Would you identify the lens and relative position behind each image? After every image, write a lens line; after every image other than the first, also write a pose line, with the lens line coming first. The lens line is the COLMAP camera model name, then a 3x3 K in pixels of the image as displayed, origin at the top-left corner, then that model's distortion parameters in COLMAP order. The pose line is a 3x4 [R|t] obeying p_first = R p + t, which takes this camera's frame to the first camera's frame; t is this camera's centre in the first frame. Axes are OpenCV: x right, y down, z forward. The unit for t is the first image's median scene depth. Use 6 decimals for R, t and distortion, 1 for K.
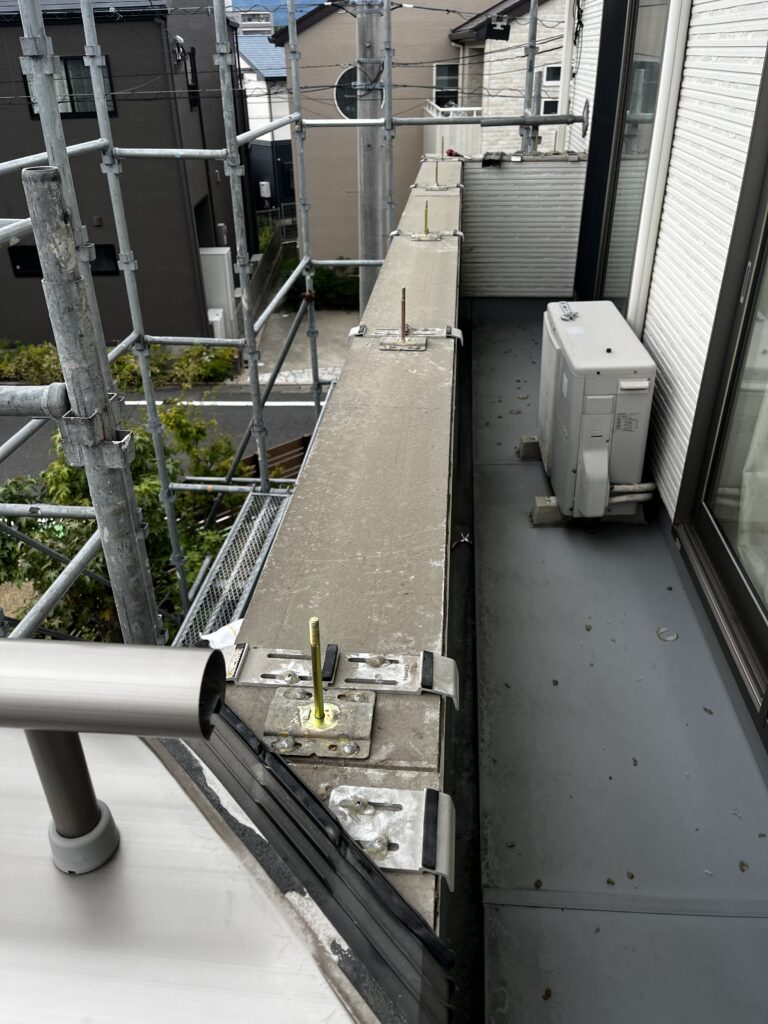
lens RADIAL K [[780.5, 0, 384.0], [0, 780.5, 512.0], [0, 0, 1]] dist [0.076431, -0.122955]
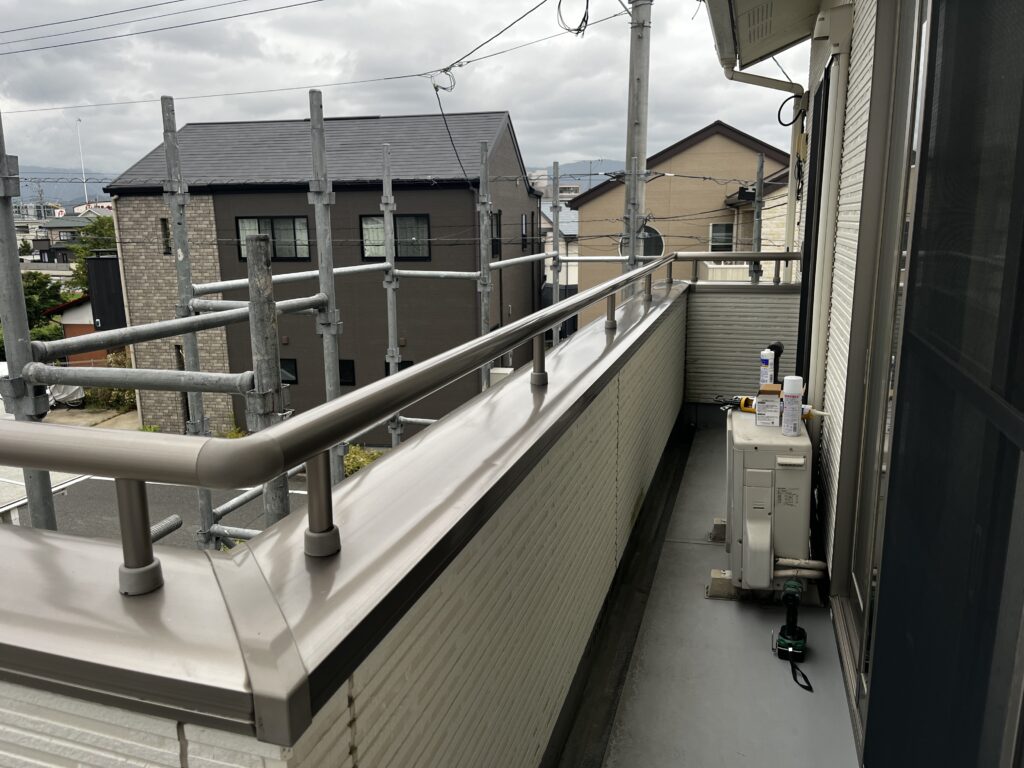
lens RADIAL K [[780.5, 0, 508.1], [0, 780.5, 381.2], [0, 0, 1]] dist [0.076431, -0.122955]
pose [[0.977466, 0.046316, -0.205948, 0.095823], [-0.109024, 0.946203, -0.304653, 0.066116], [0.180758, 0.320241, 0.929931, -0.071182]]
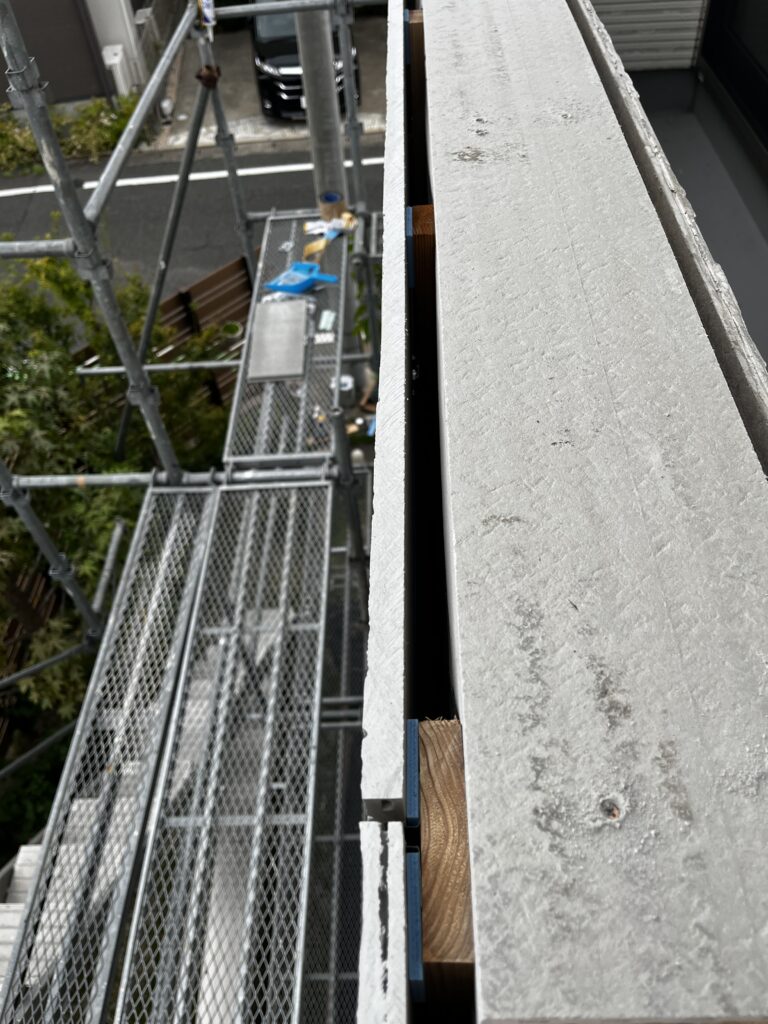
lens RADIAL K [[780.5, 0, 384.0], [0, 780.5, 512.0], [0, 0, 1]] dist [0.076431, -0.122955]
pose [[0.995425, -0.094707, 0.012605, -0.001522], [0.085878, 0.944740, 0.316371, -0.188624], [-0.041871, -0.313841, 0.948552, 0.433090]]
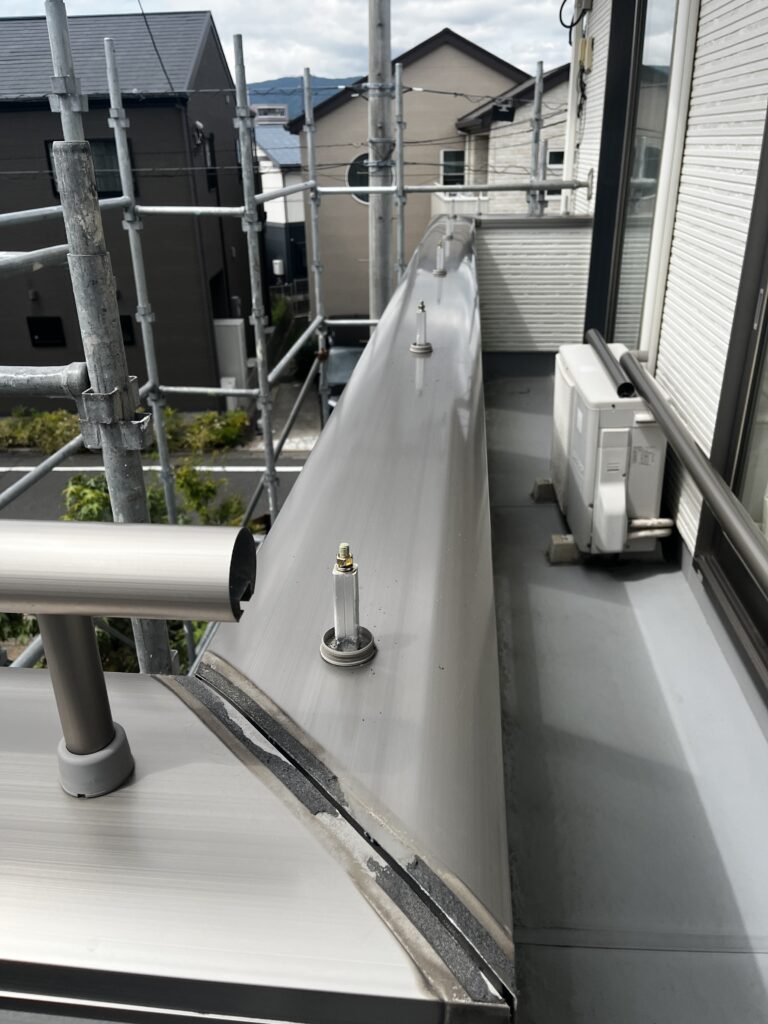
lens RADIAL K [[784.3, 0, 391.2], [0, 784.3, 506.8], [0, 0, 1]] dist [0.057576, -0.090236]
pose [[0.999998, 0.001204, -0.001571, -0.005169], [-0.001353, 0.995167, -0.098186, 0.030908], [0.001446, 0.098188, 0.995167, 0.008308]]
